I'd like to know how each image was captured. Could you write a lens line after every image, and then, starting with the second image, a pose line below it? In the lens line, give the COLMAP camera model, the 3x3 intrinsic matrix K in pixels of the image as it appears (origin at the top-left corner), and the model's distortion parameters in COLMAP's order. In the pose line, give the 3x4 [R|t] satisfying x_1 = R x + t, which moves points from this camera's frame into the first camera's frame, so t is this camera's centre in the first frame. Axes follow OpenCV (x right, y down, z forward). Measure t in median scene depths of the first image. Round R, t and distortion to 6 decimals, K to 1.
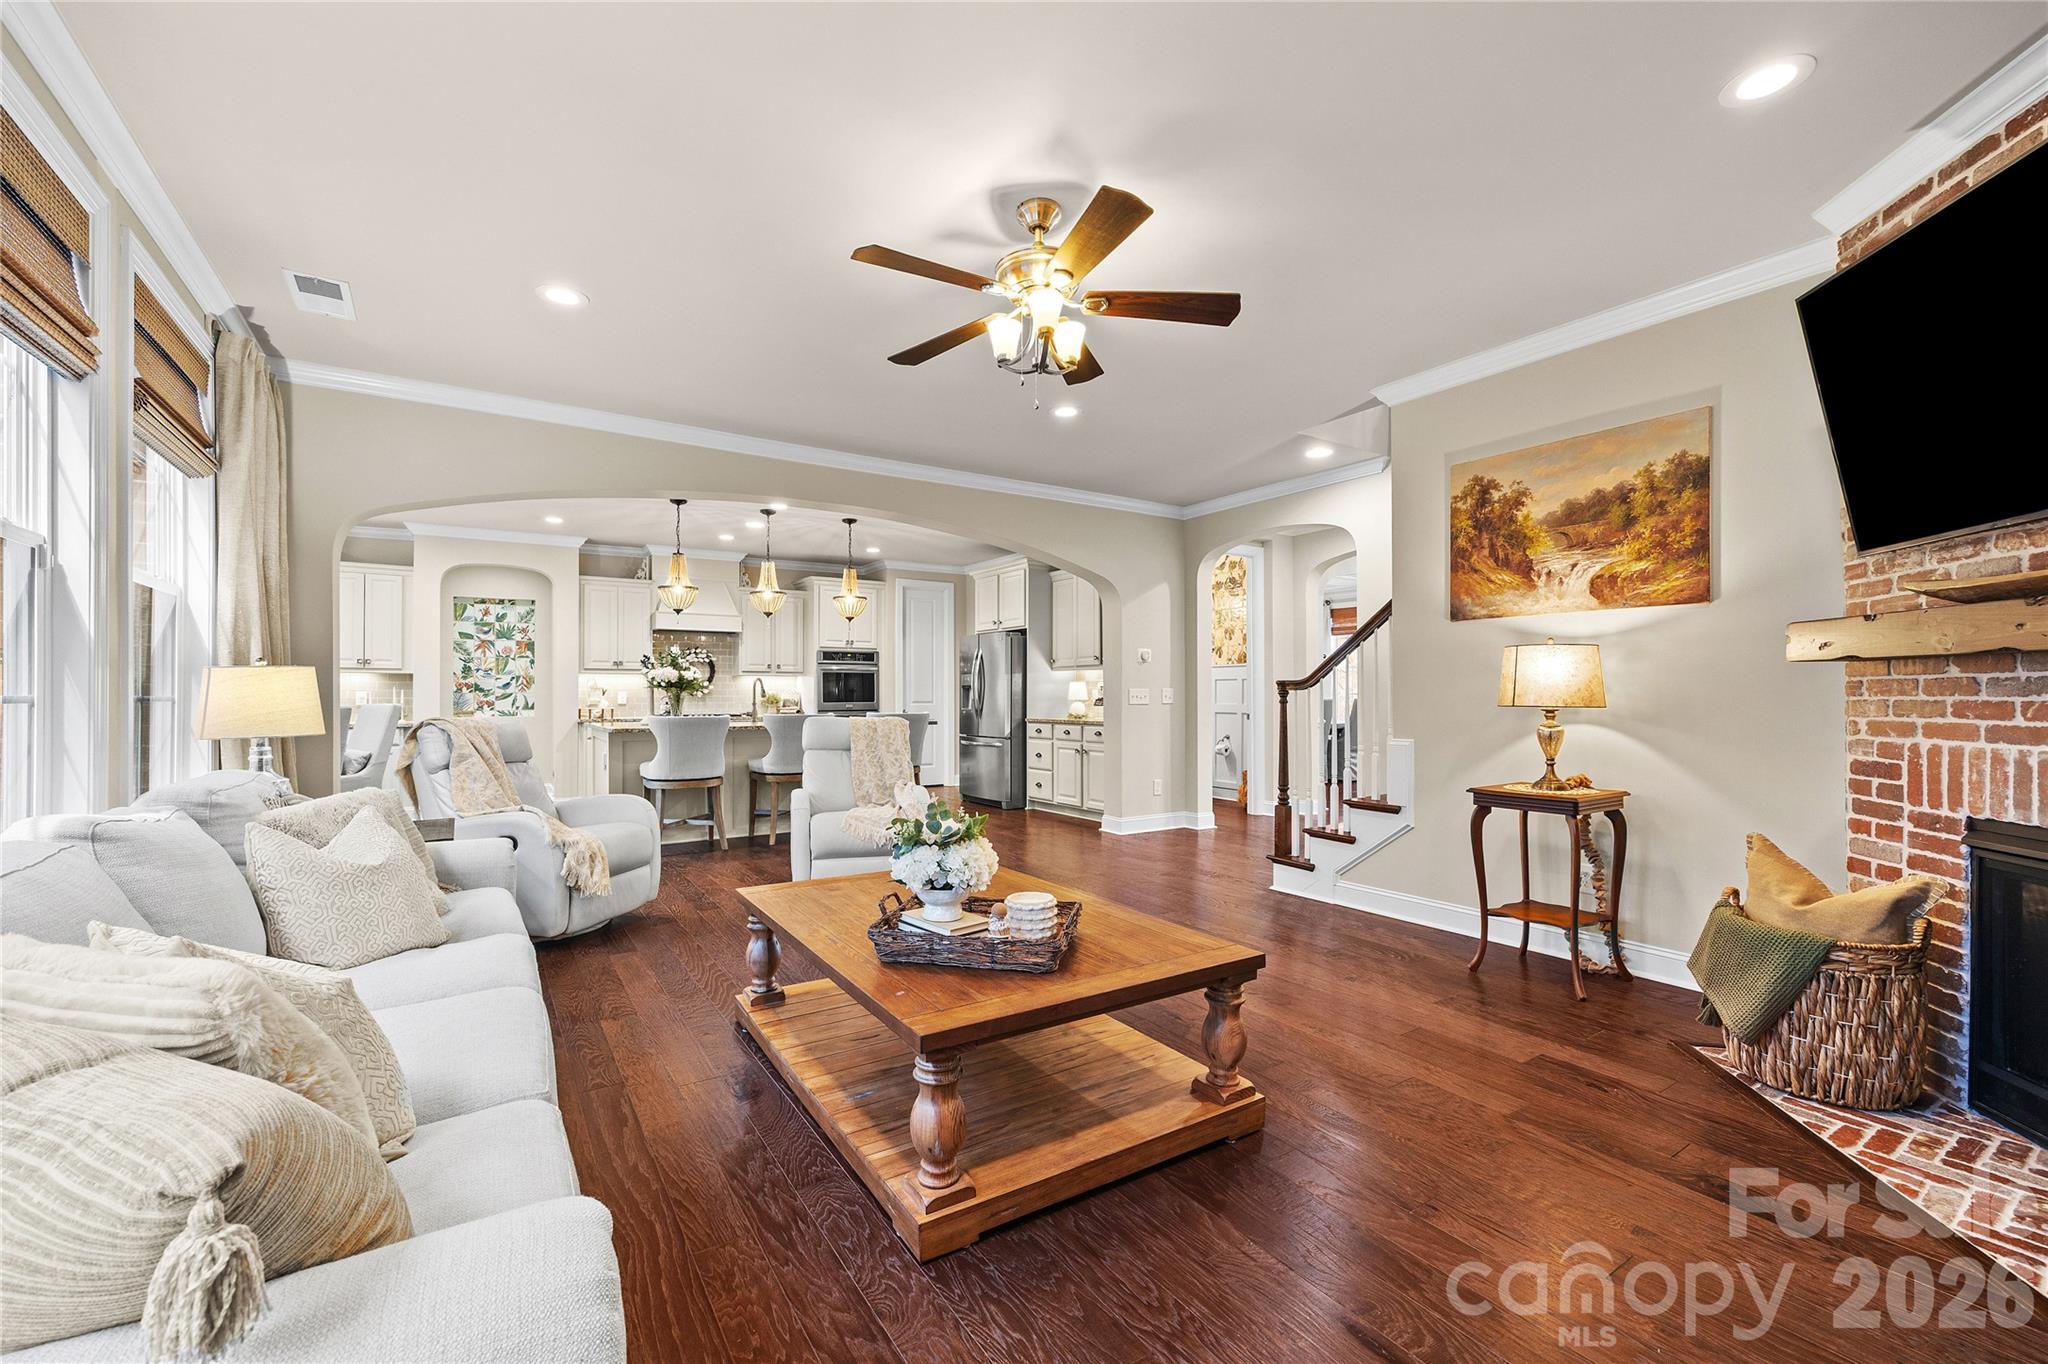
lens RADIAL K [[834.8, 0, 1036.4], [0, 834.8, 684.1], [0, 0, 1]] dist [-0.001559, -0.000131]
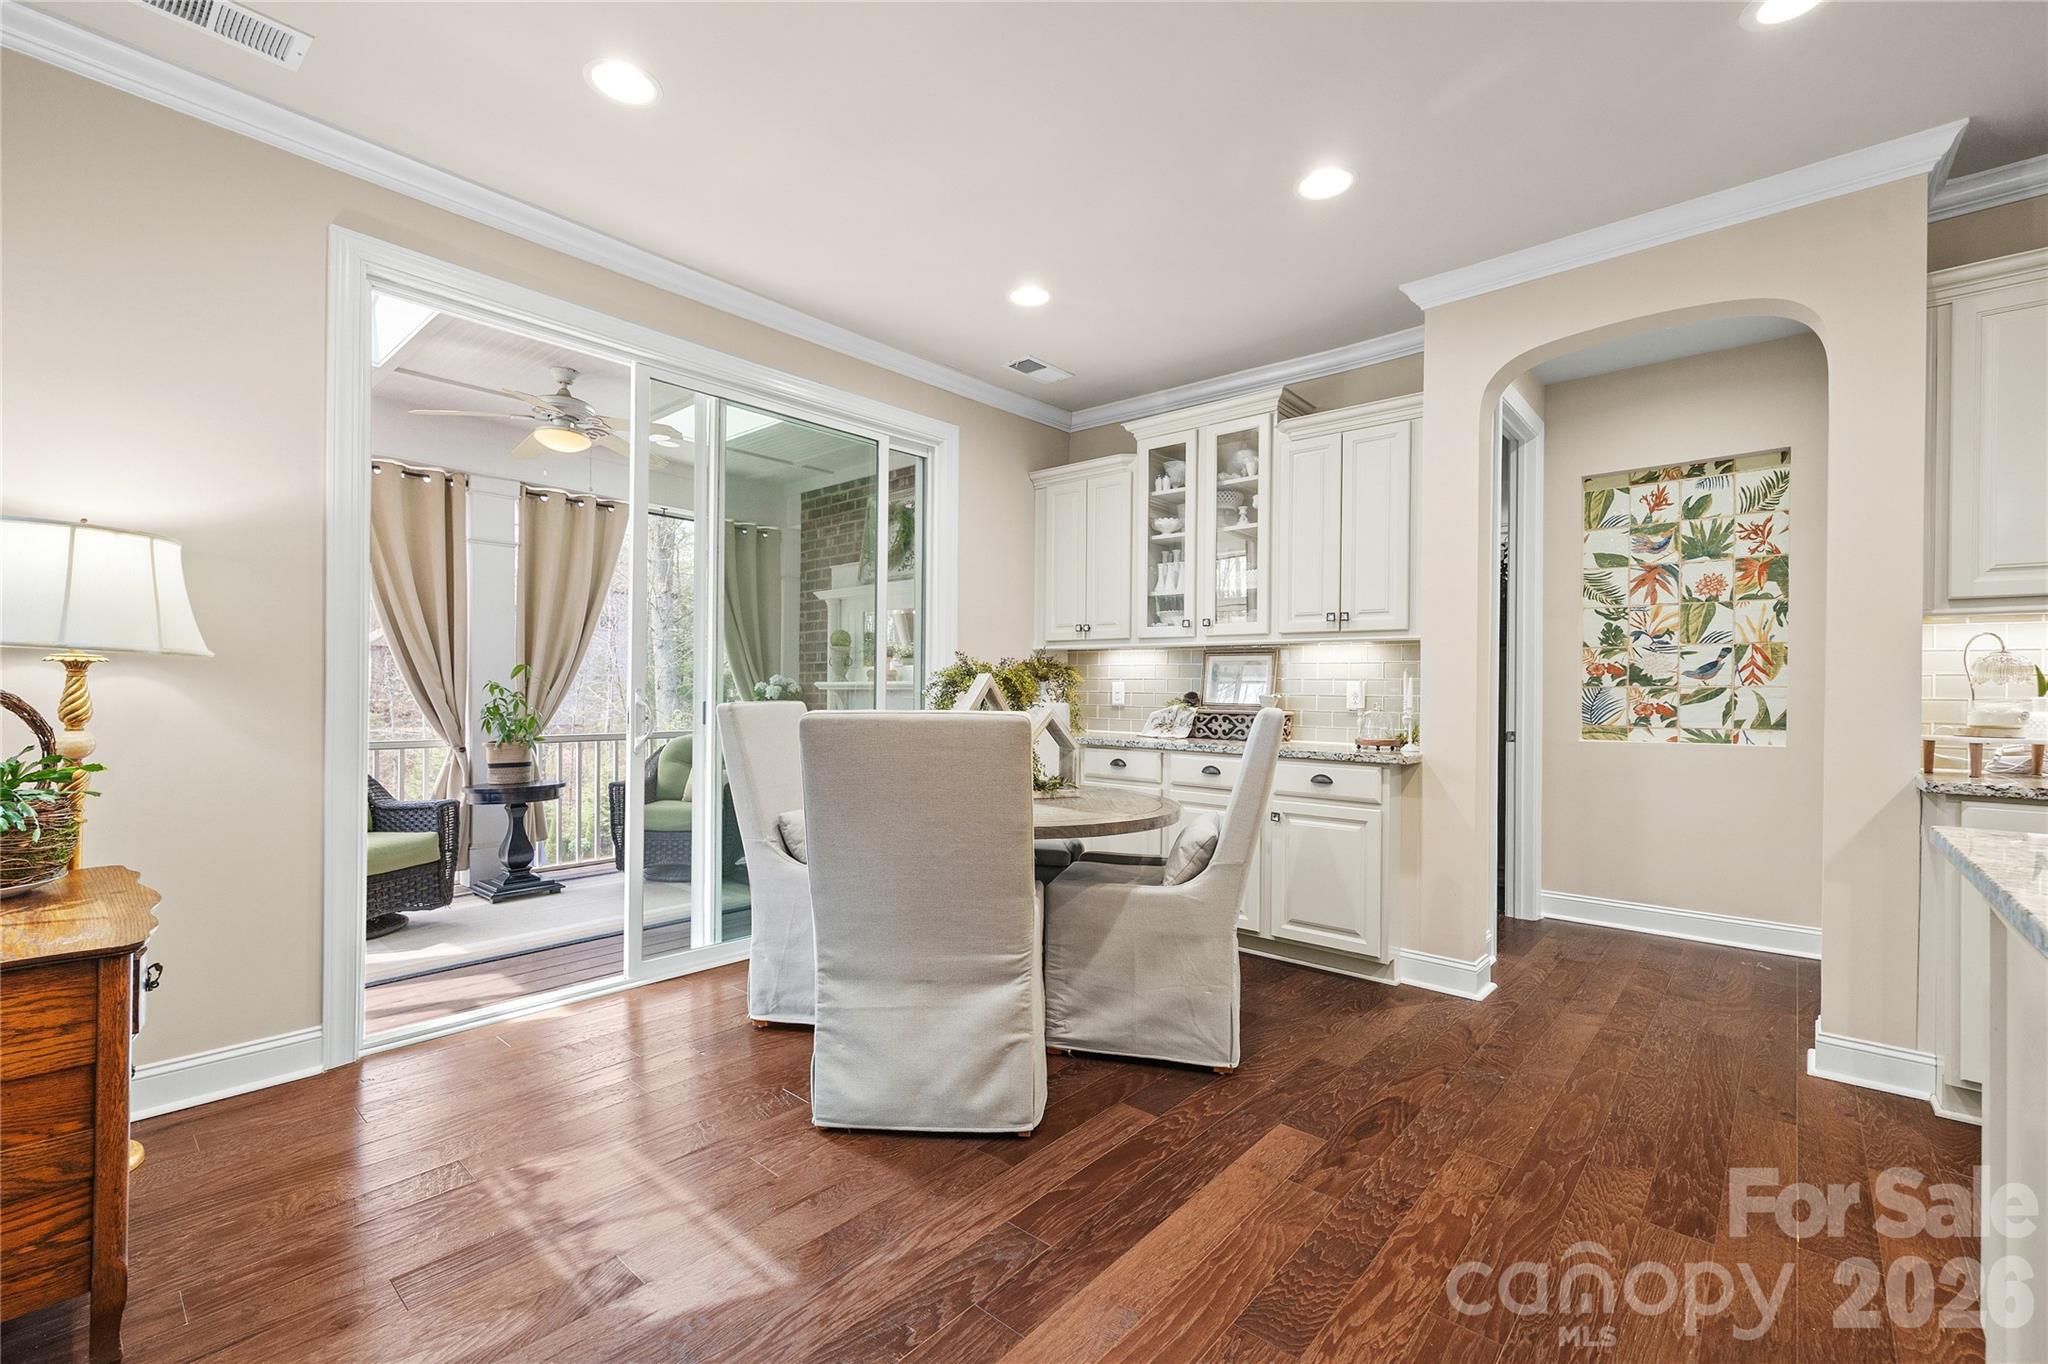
lens RADIAL K [[868.2, 0, 994.3], [0, 868.2, 690.4], [0, 0, 1]] dist [0.002193, 0.000127]
pose [[0.230106, 0.004887, -0.973153, -0.318229], [0.002454, 0.999981, 0.005602, 0.009667], [0.973163, -0.003677, 0.230090, 0.596214]]
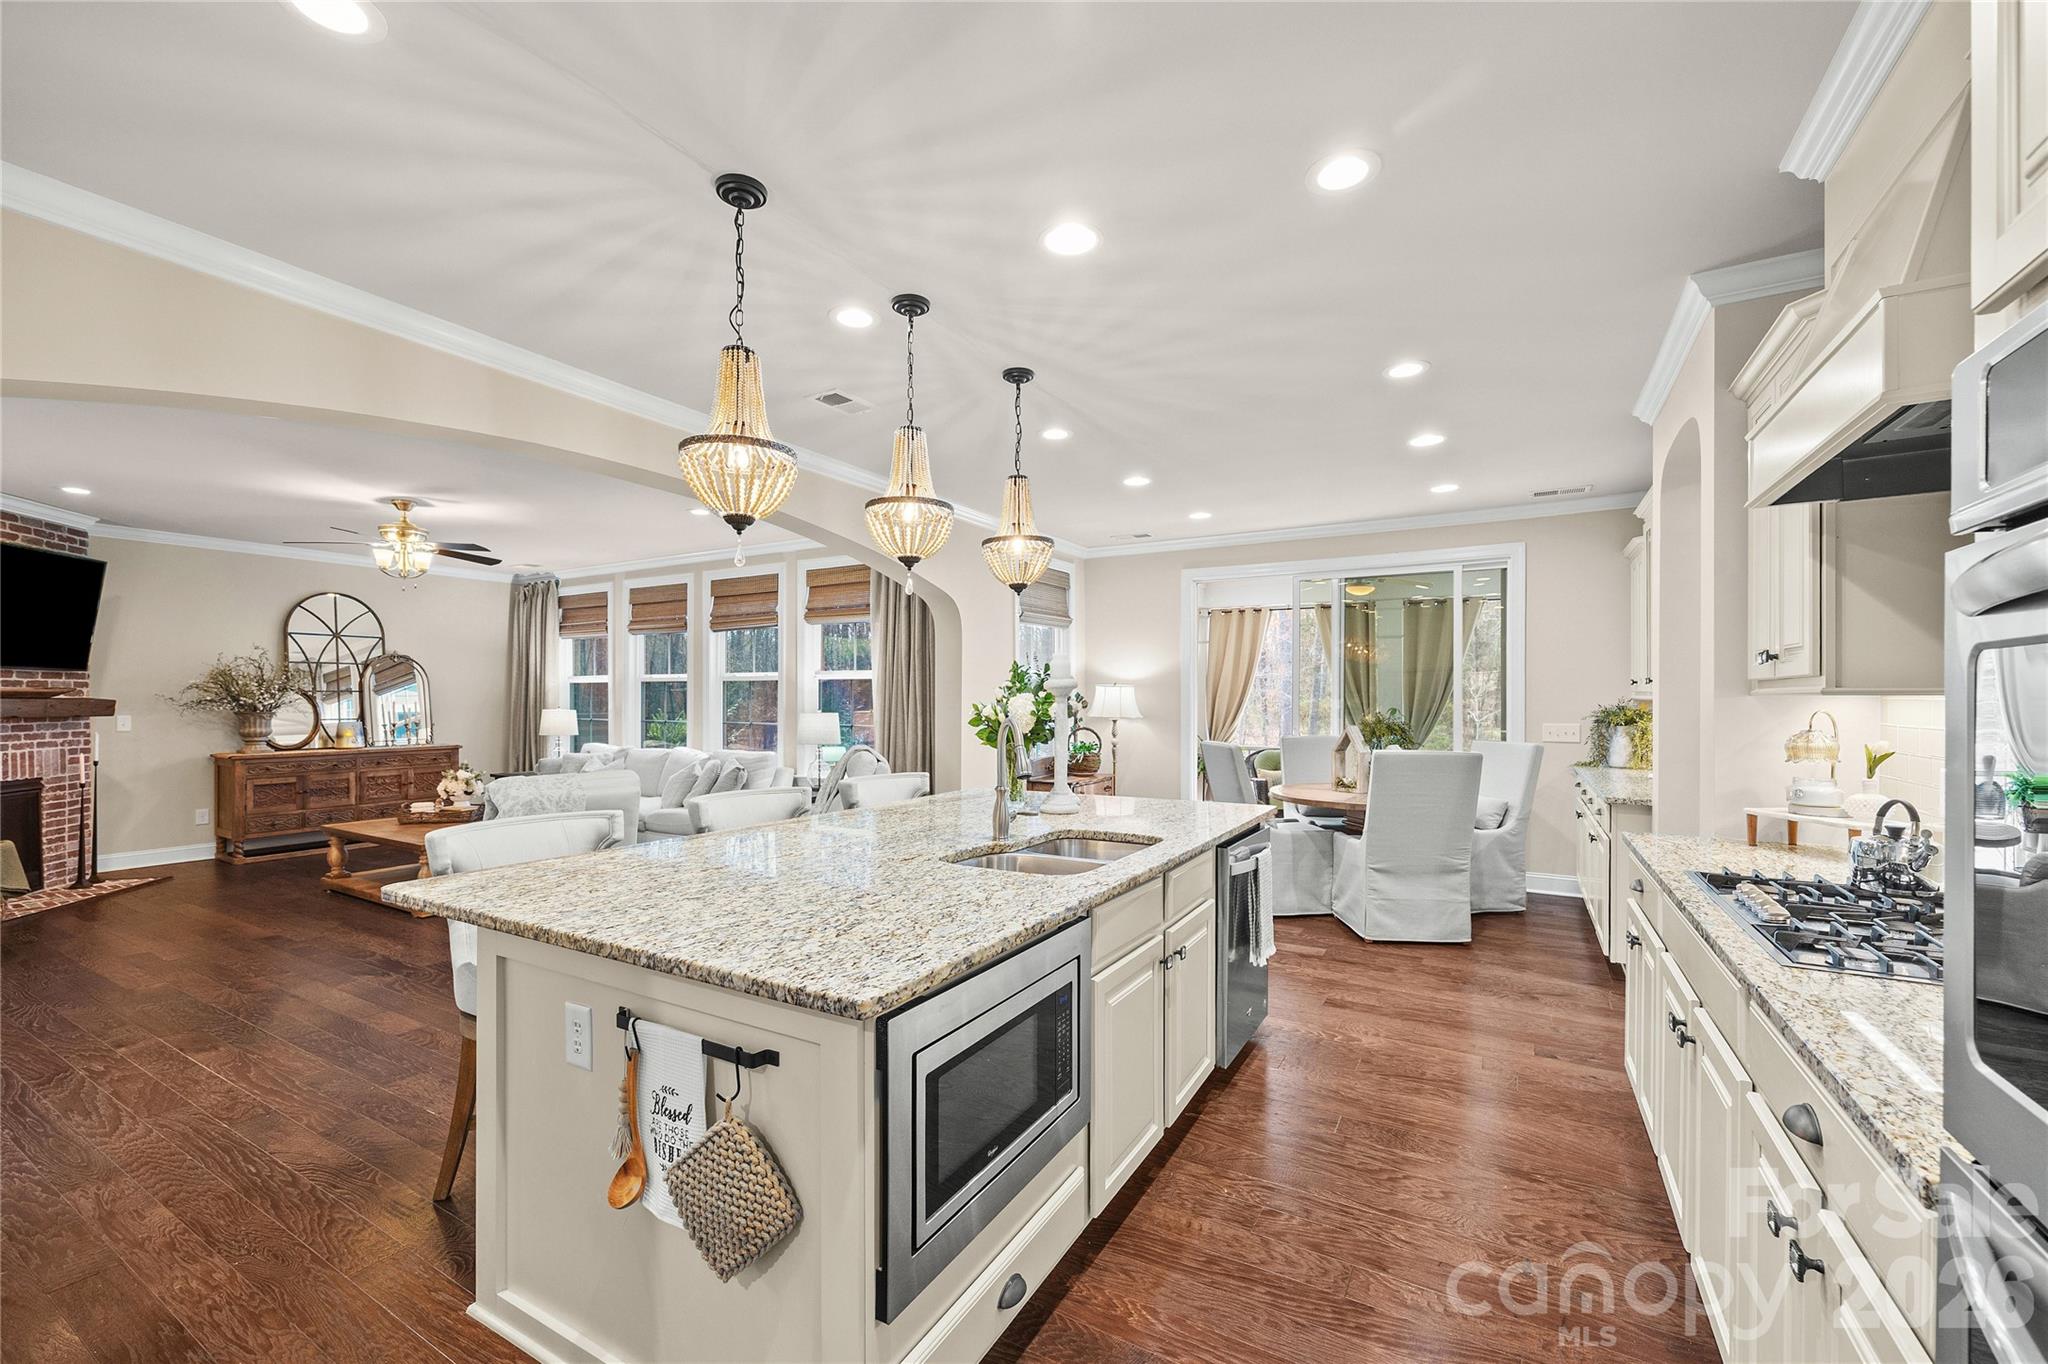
lens RADIAL K [[834.8, 0, 1024.8], [0, 834.8, 696.8], [0, 0, 1]] dist [-0.001559, -0.000131]
pose [[-0.904145, 0.001858, -0.427222, -0.161853], [0.007991, 0.999889, -0.012562, -0.010436], [0.427151, -0.014772, -0.904060, 1.126889]]
